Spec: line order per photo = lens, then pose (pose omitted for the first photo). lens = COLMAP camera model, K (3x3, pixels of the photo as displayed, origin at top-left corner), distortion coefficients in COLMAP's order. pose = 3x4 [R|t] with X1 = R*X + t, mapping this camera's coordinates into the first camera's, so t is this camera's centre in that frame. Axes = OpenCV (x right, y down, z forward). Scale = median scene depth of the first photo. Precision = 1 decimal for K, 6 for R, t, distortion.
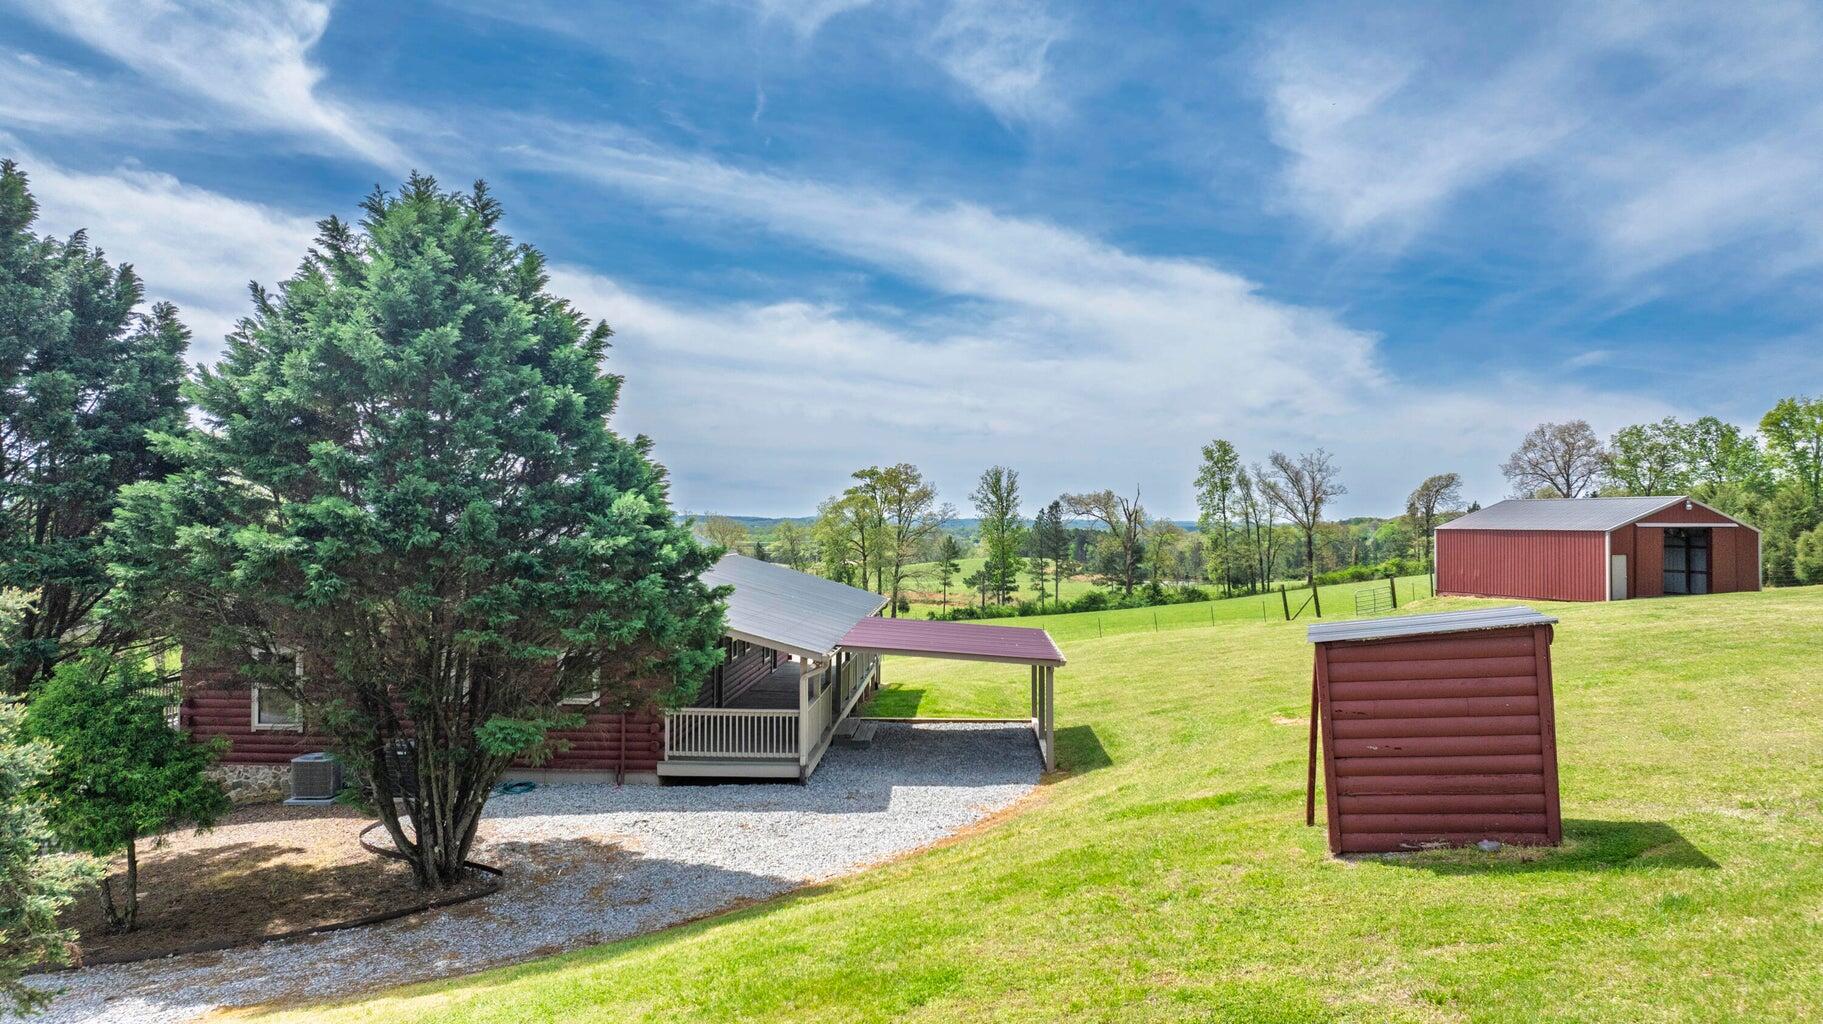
lens RADIAL K [[1300.8, 0, 911.5], [0, 1300.8, 512.0], [0, 0, 1]] dist [-0.018967, -0.002663]
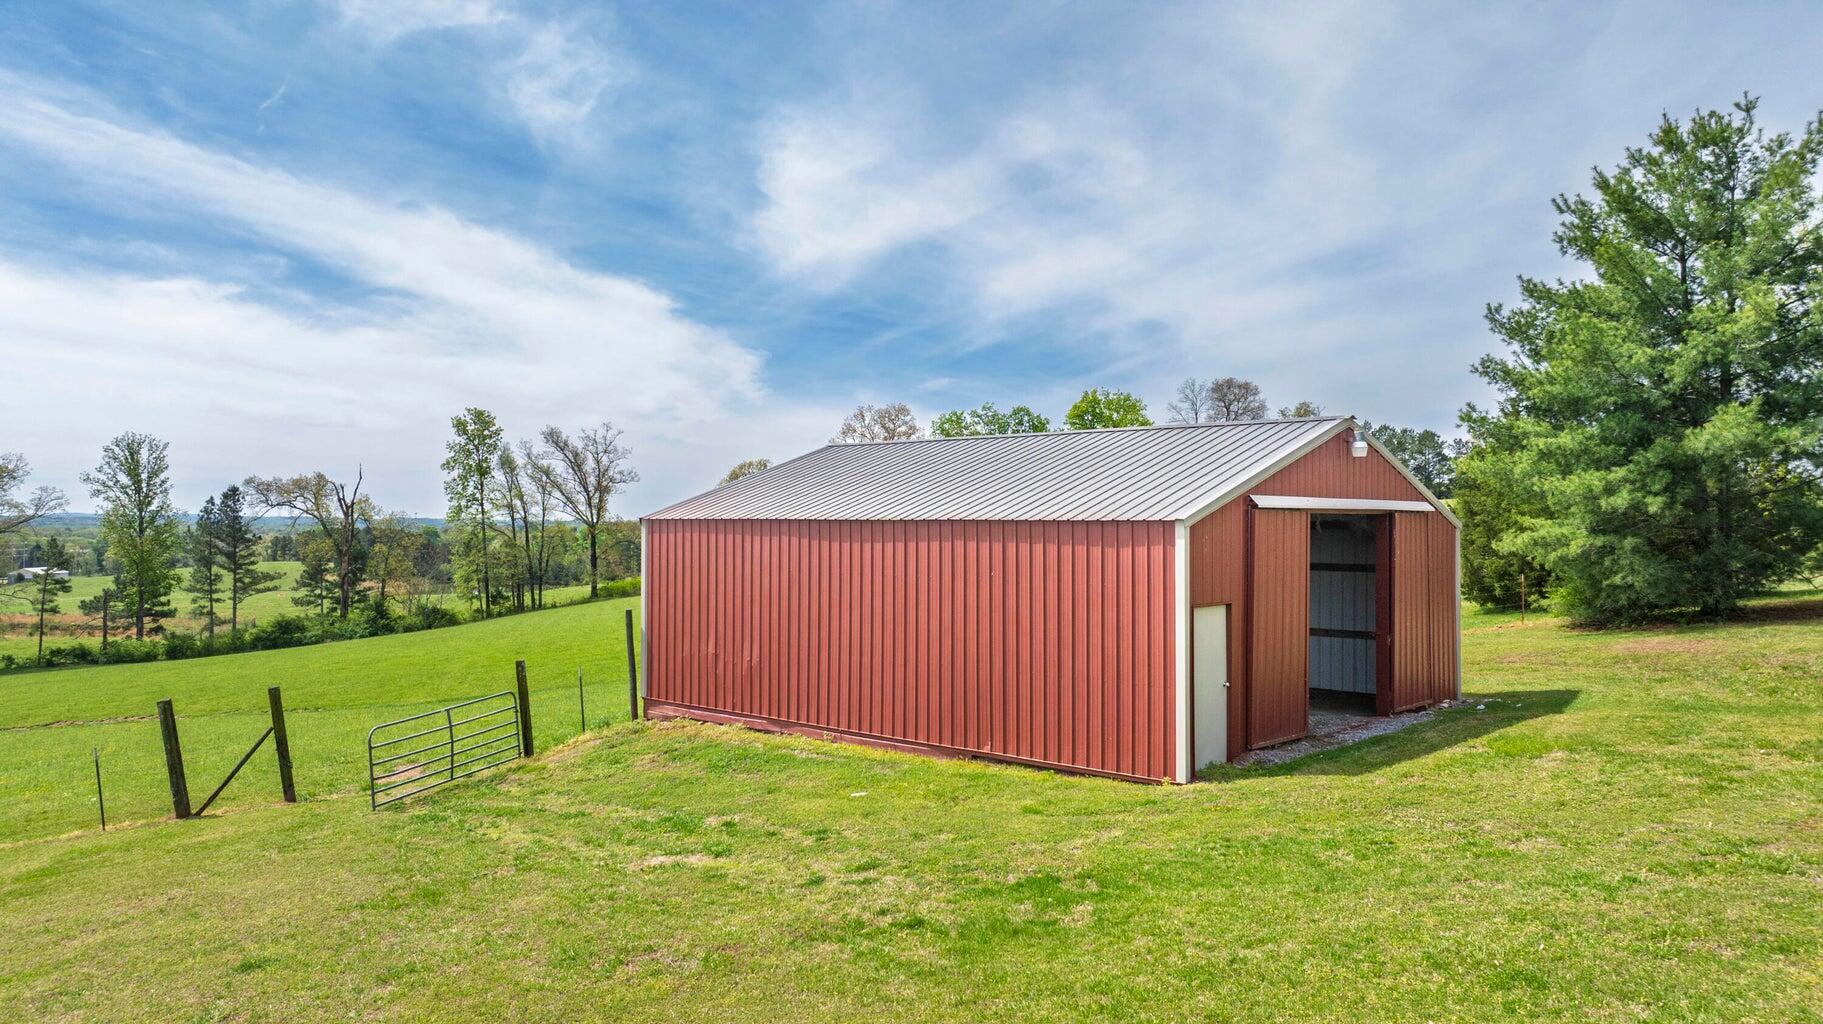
lens RADIAL K [[1300.8, 0, 911.5], [0, 1300.8, 512.0], [0, 0, 1]] dist [-0.018967, -0.002663]
pose [[0.878045, 0.003969, 0.478561, 0.099214], [-0.004636, 0.999989, 0.000212, 0.003412], [-0.478555, -0.002405, 0.878054, 0.218277]]
